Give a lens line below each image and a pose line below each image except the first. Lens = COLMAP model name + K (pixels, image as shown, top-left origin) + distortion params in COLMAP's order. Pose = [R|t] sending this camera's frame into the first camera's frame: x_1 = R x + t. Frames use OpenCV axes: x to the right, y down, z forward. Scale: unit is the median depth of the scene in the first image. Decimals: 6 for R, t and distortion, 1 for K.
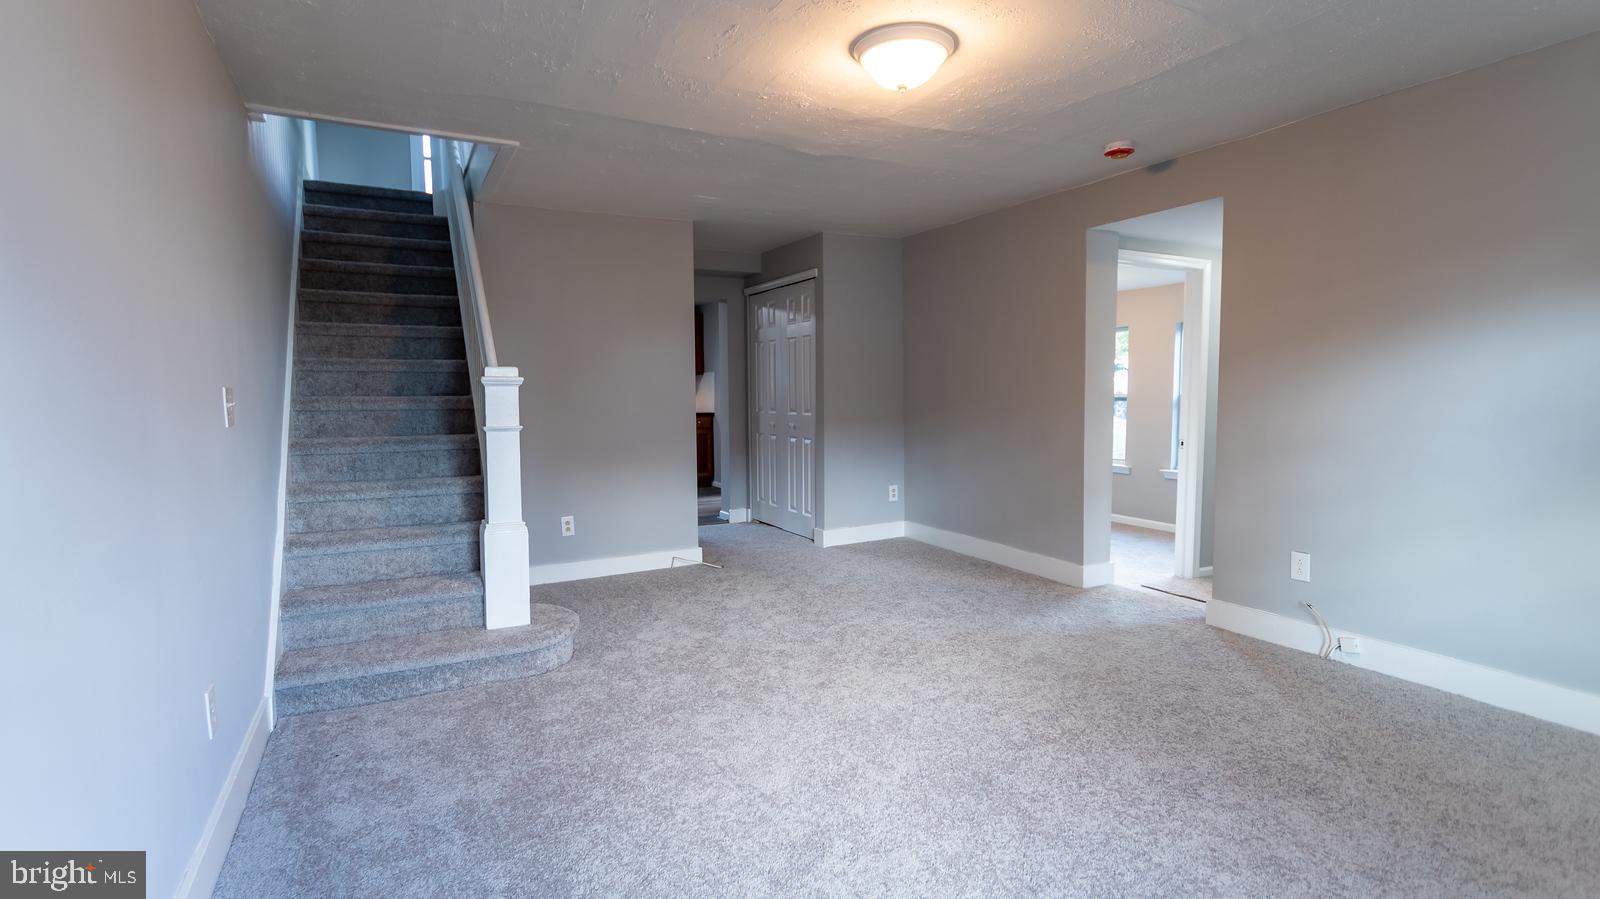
lens RADIAL K [[770.2, 0, 800.0], [0, 770.2, 449.5], [0, 0, 1]] dist [-0.000133, 0.000408]
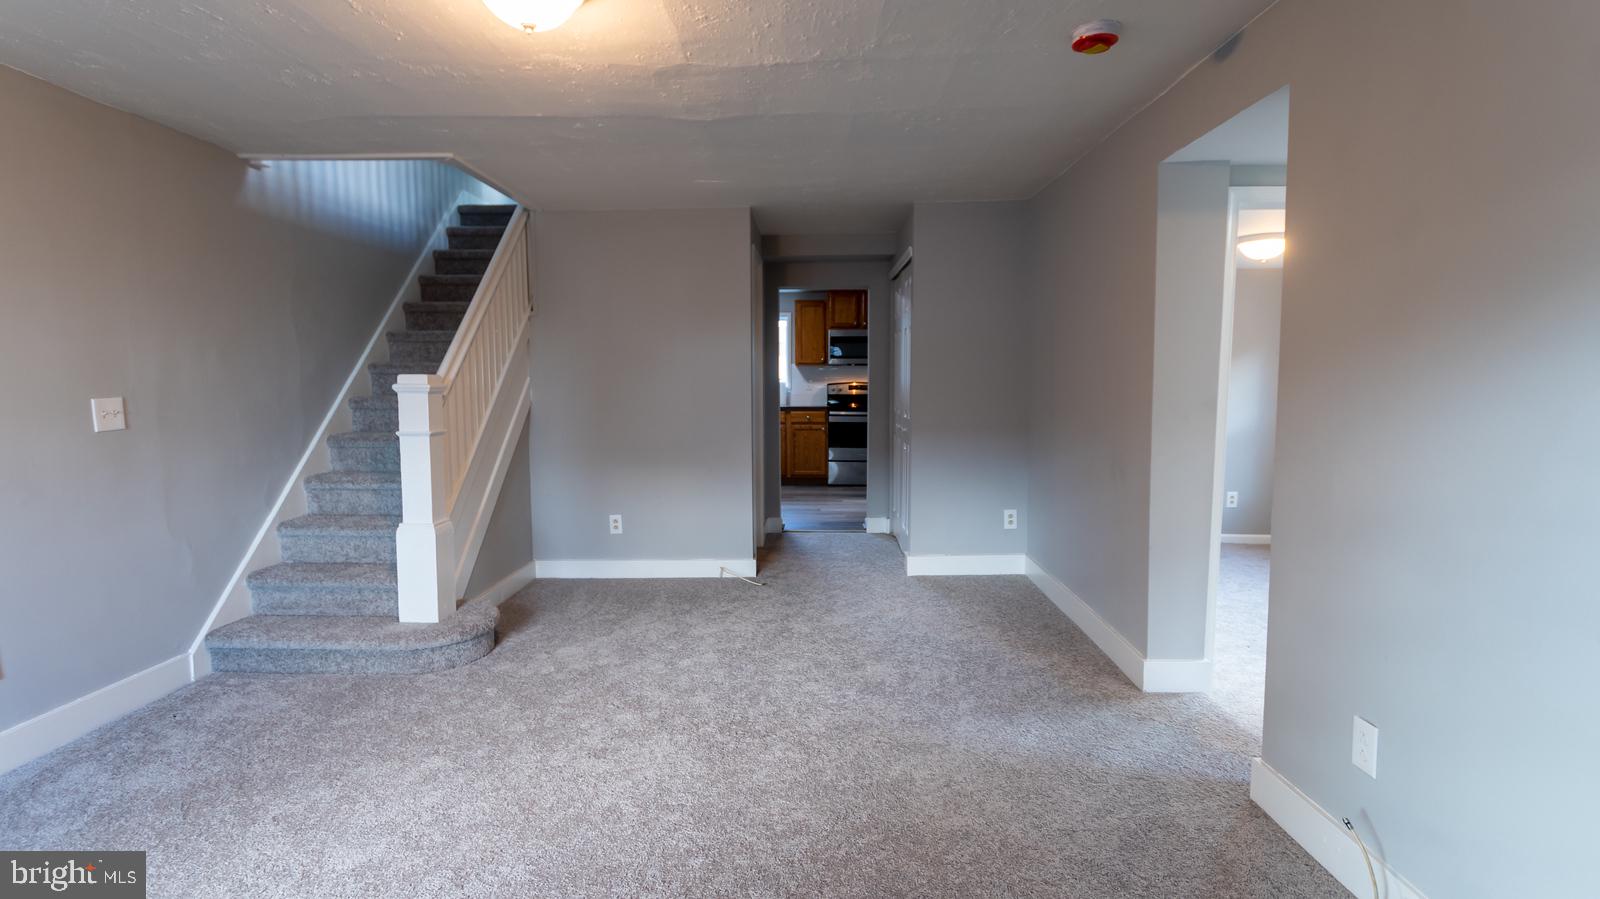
lens RADIAL K [[770.2, 0, 800.0], [0, 770.2, 449.5], [0, 0, 1]] dist [-0.000133, 0.000408]
pose [[0.870537, 0.052716, -0.489272, 0.529317], [-0.041445, 0.998567, 0.033848, -0.057002], [0.490355, -0.009188, 0.871474, 0.314003]]
